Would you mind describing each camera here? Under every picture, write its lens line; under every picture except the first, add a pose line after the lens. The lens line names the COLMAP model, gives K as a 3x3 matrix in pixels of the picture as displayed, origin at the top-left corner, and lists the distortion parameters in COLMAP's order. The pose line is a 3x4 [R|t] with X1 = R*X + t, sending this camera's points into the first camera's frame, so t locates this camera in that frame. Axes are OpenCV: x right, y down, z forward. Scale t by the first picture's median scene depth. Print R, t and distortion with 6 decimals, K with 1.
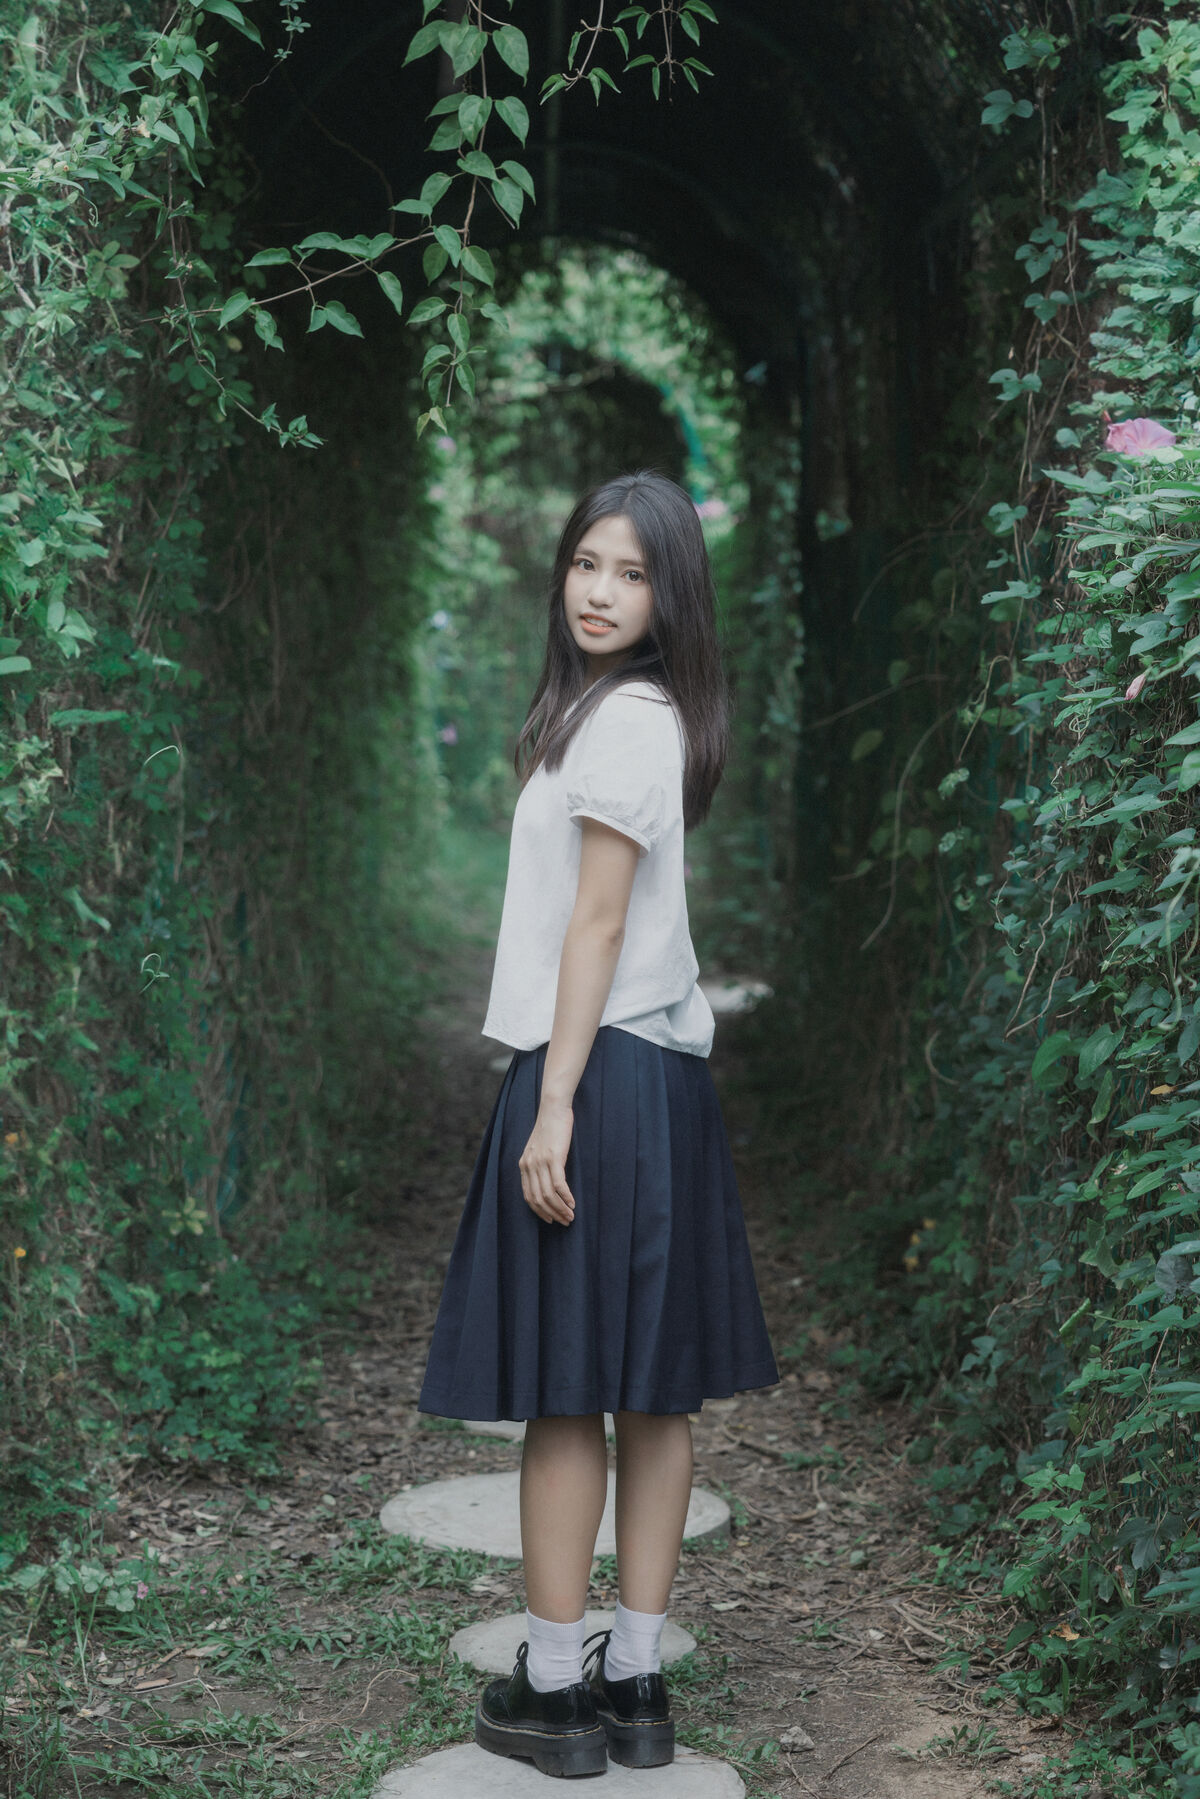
lens RADIAL K [[3488.6, 0, 597.1], [0, 3488.6, 656.5], [0, 0, 1]] dist [0.065995, 0.284125]
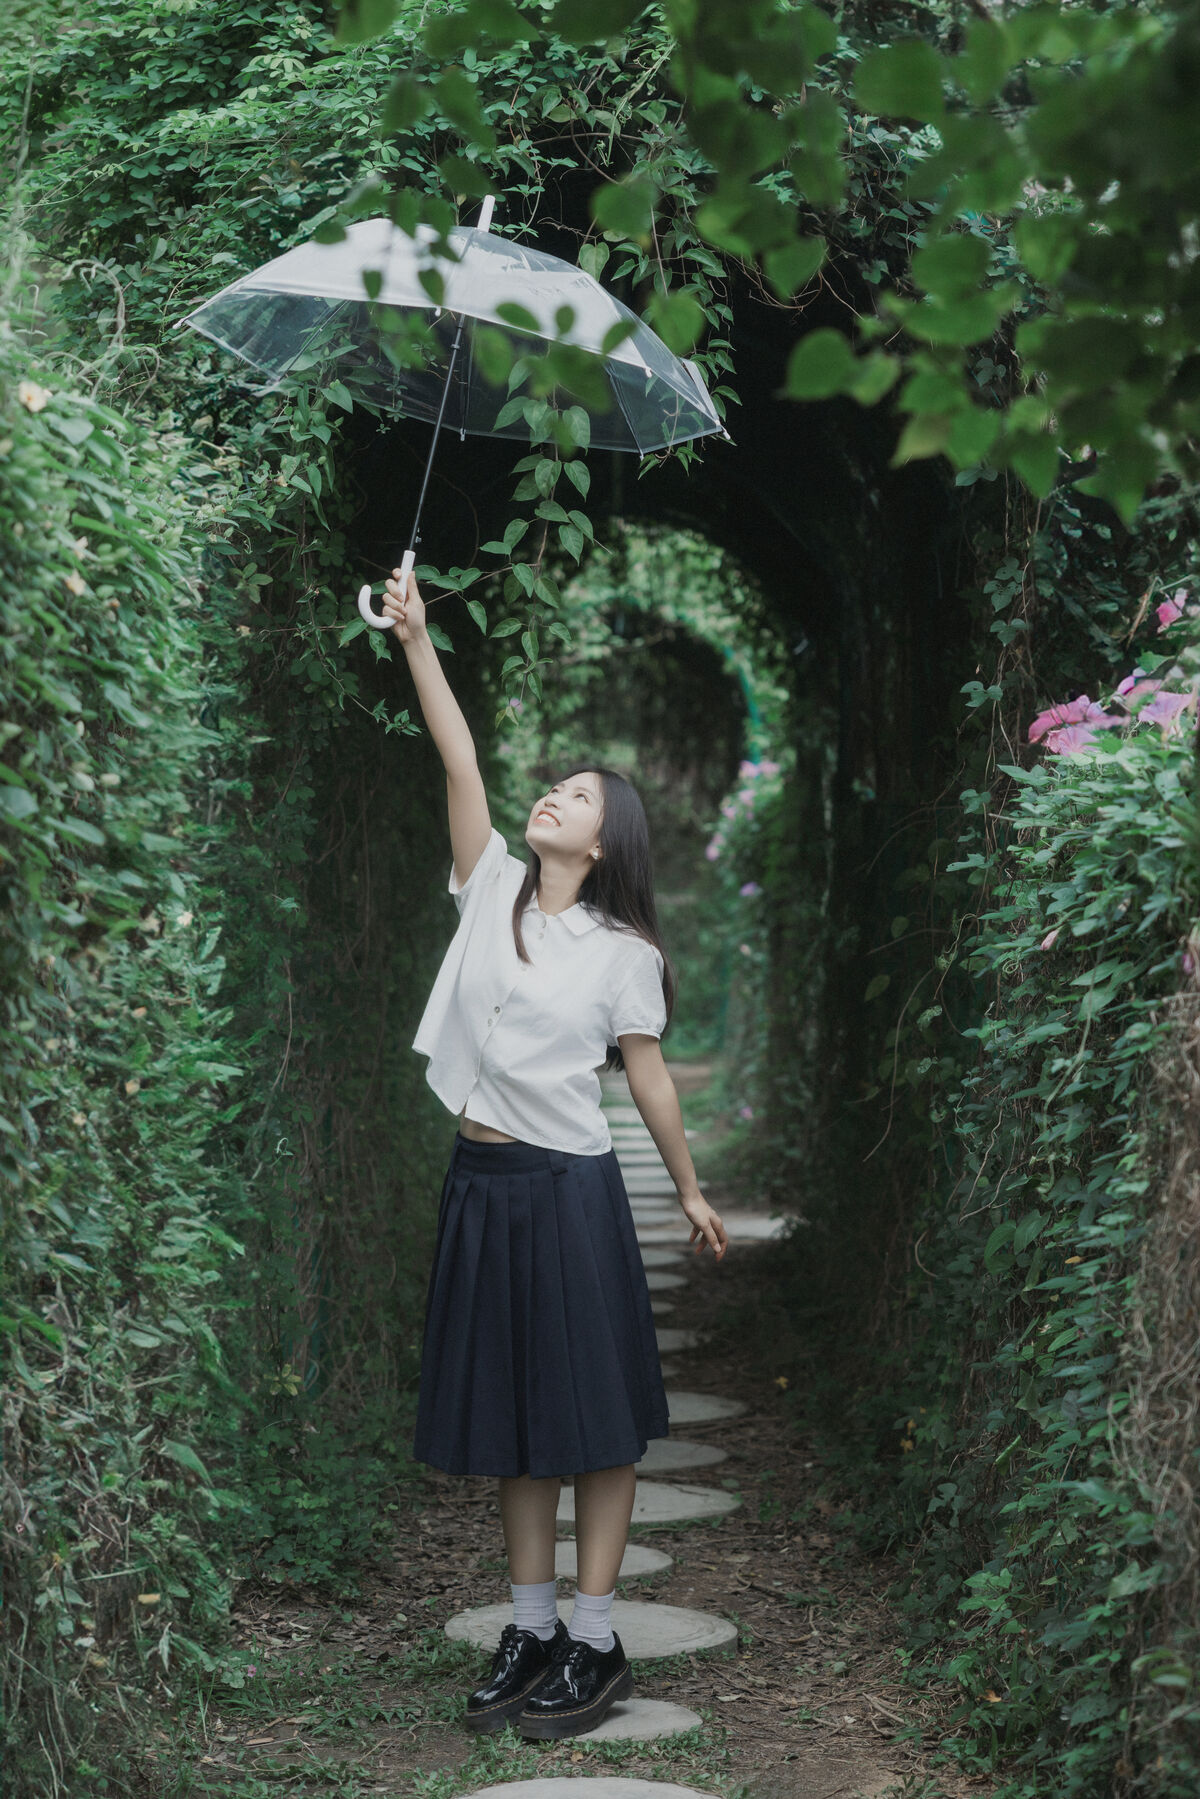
lens RADIAL K [[3521.1, 0, 602.7], [0, 3521.1, 653.0], [0, 0, 1]] dist [0.204275, -0.426871]
pose [[0.999687, 0.016860, -0.018480, 0.009310], [-0.018122, 0.997354, -0.070396, -0.002320], [0.017244, 0.070709, 0.997348, -0.246556]]
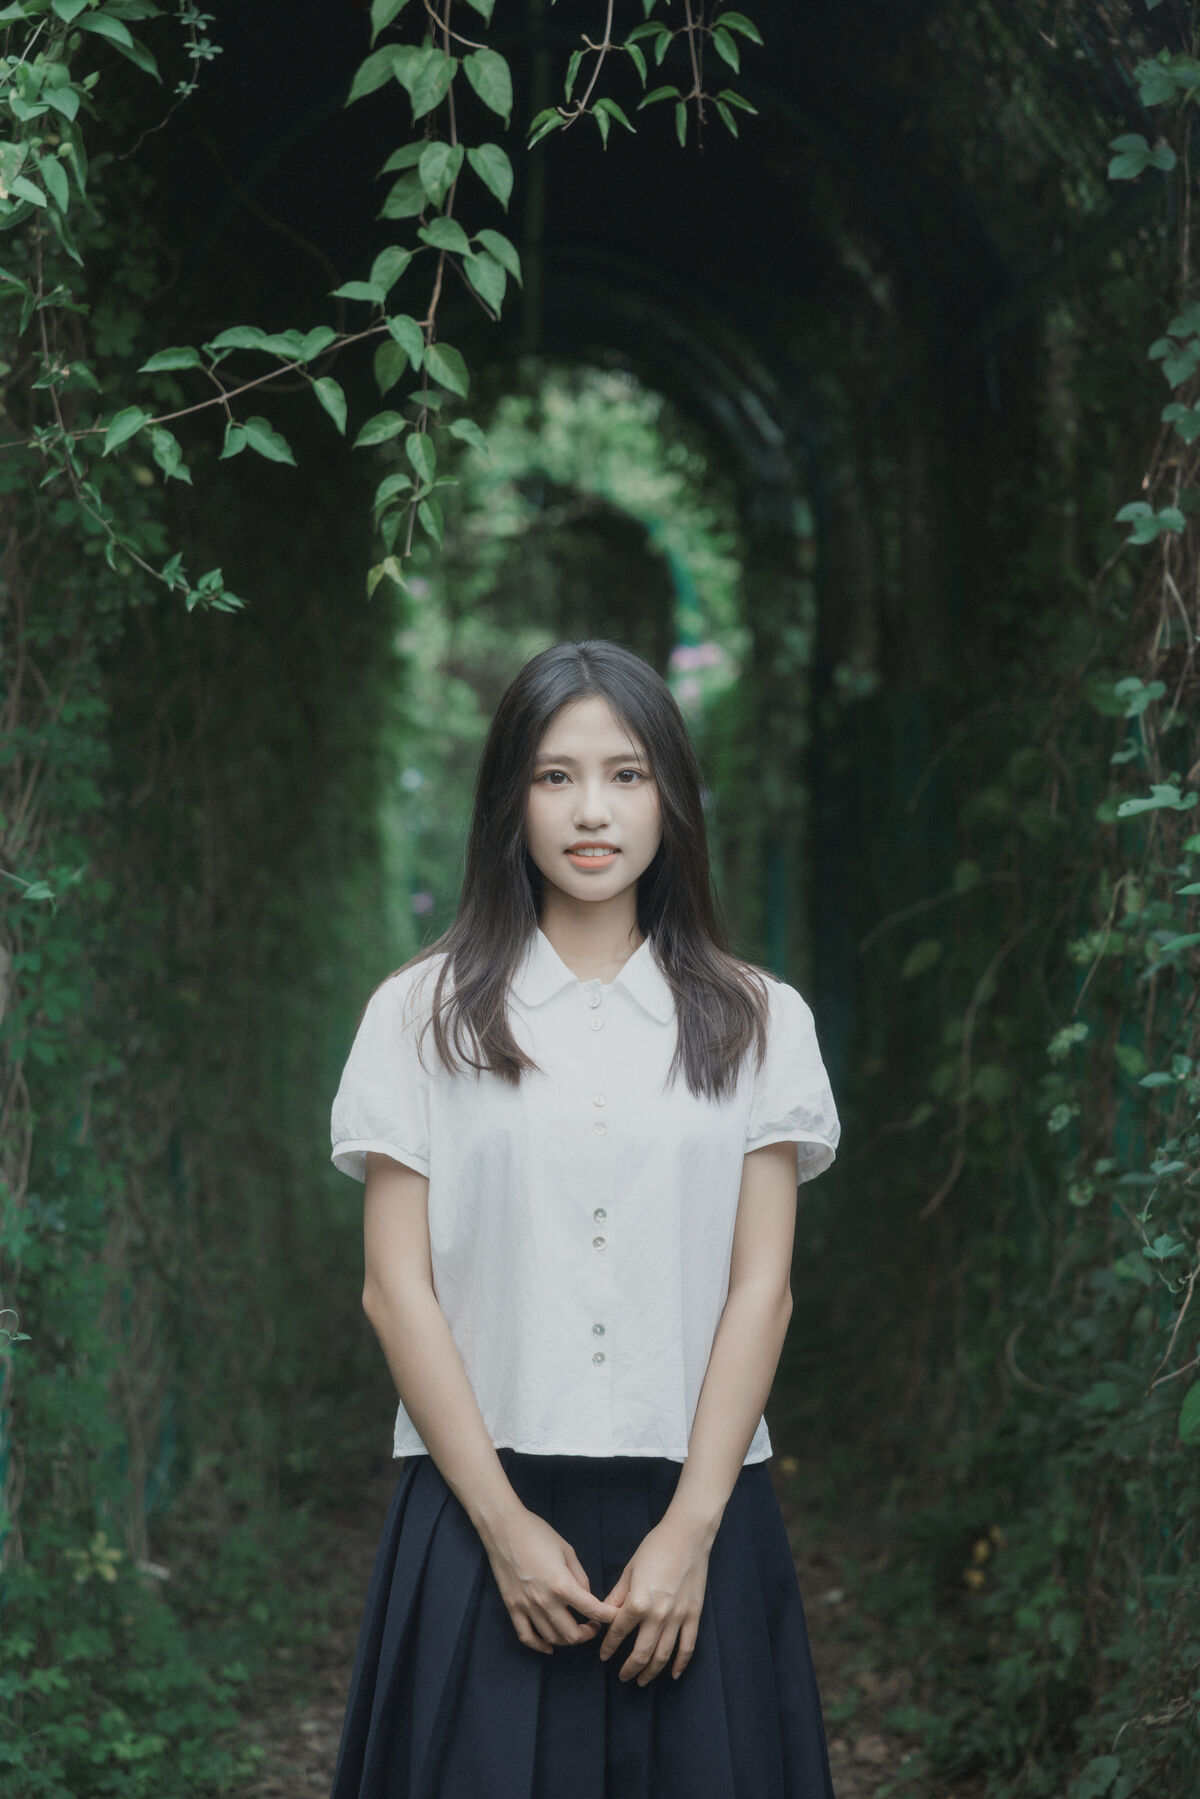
lens RADIAL K [[3523.4, 0, 574.3], [0, 3523.4, 943.5], [0, 0, 1]] dist [0.027799, 0.000873]
pose [[0.999987, -0.005017, -0.000568, -0.006503], [0.005036, 0.999104, 0.042024, -0.019295], [0.000357, -0.042027, 0.999116, 0.228827]]
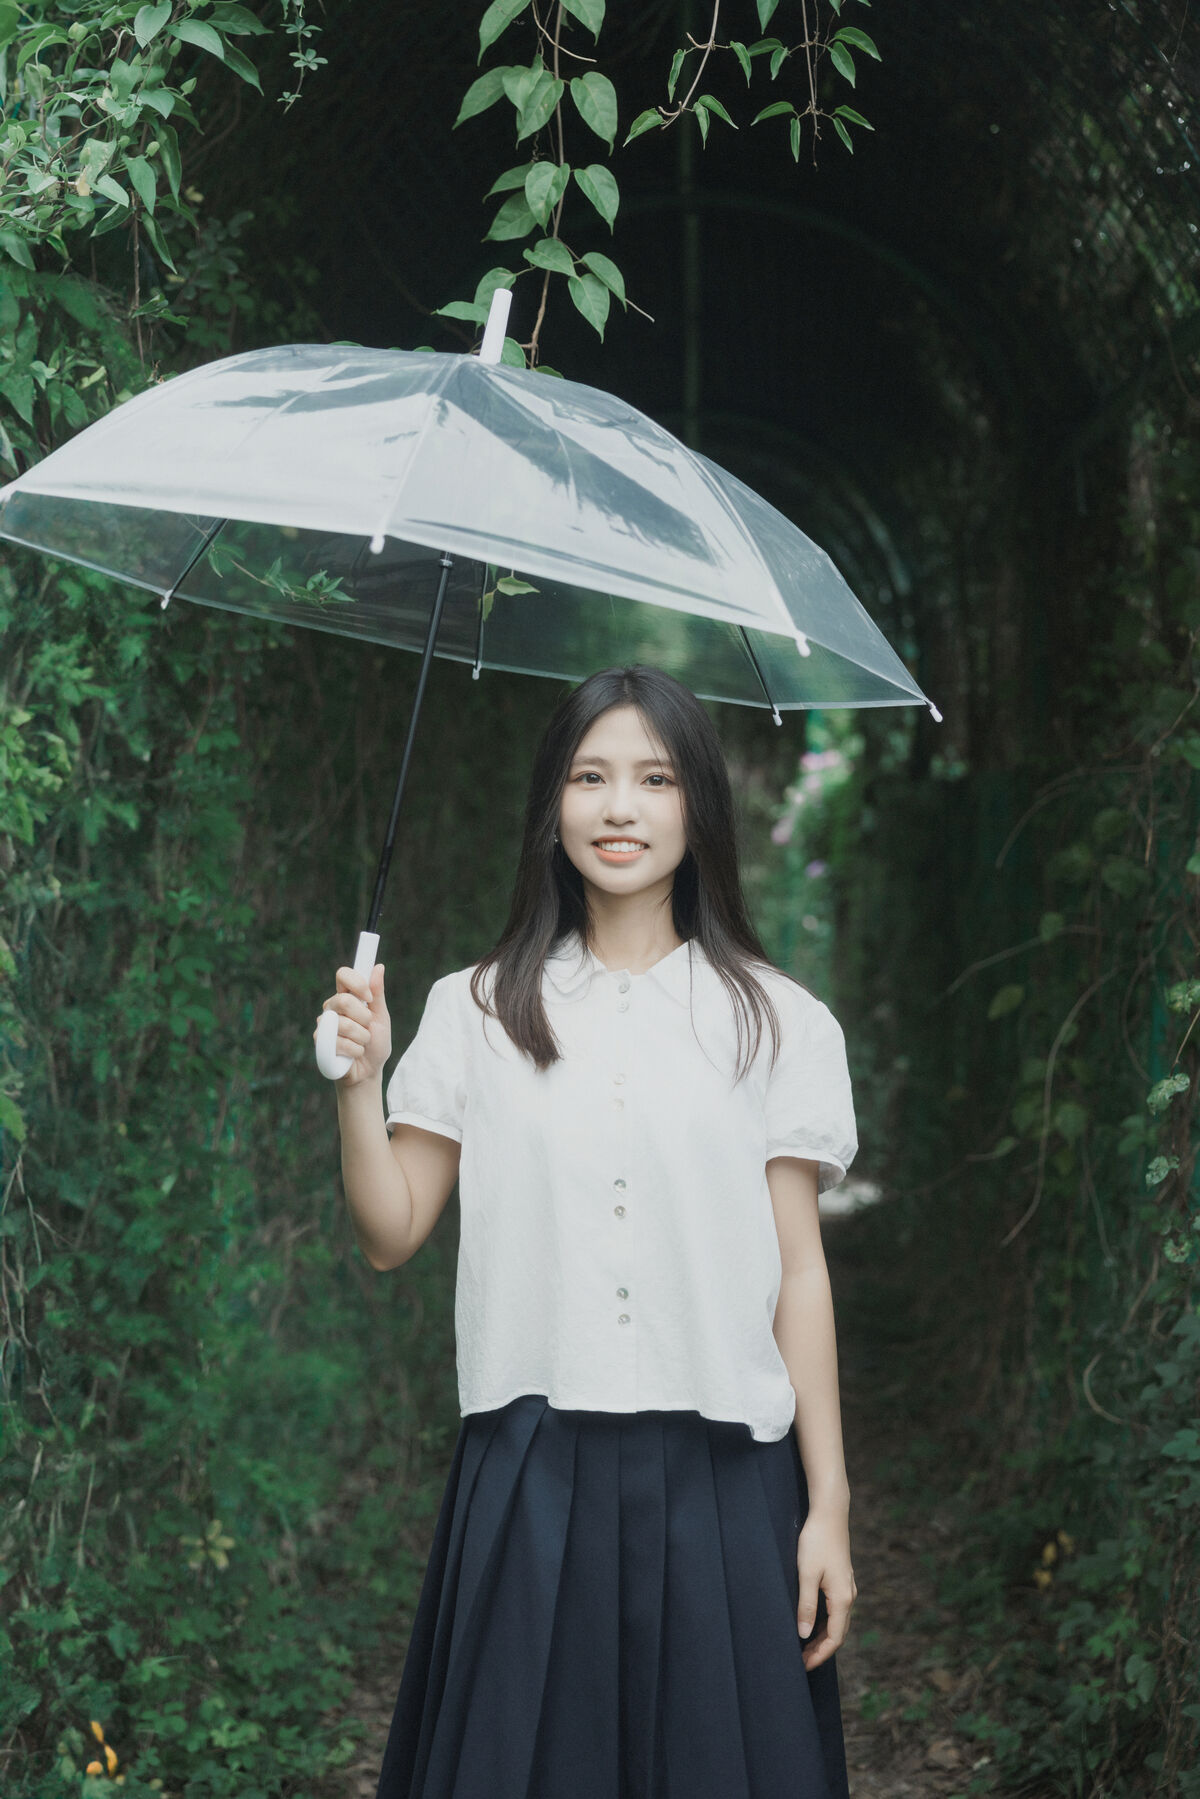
lens RADIAL K [[2566.2, 0, 551.8], [0, 2566.2, 844.9], [0, 0, 1]] dist [0.006321, -0.029231]
pose [[0.997201, 0.022697, -0.071239, 0.008262], [-0.023434, 0.999680, -0.009530, -0.009039], [0.071000, 0.011173, 0.997414, 0.449306]]
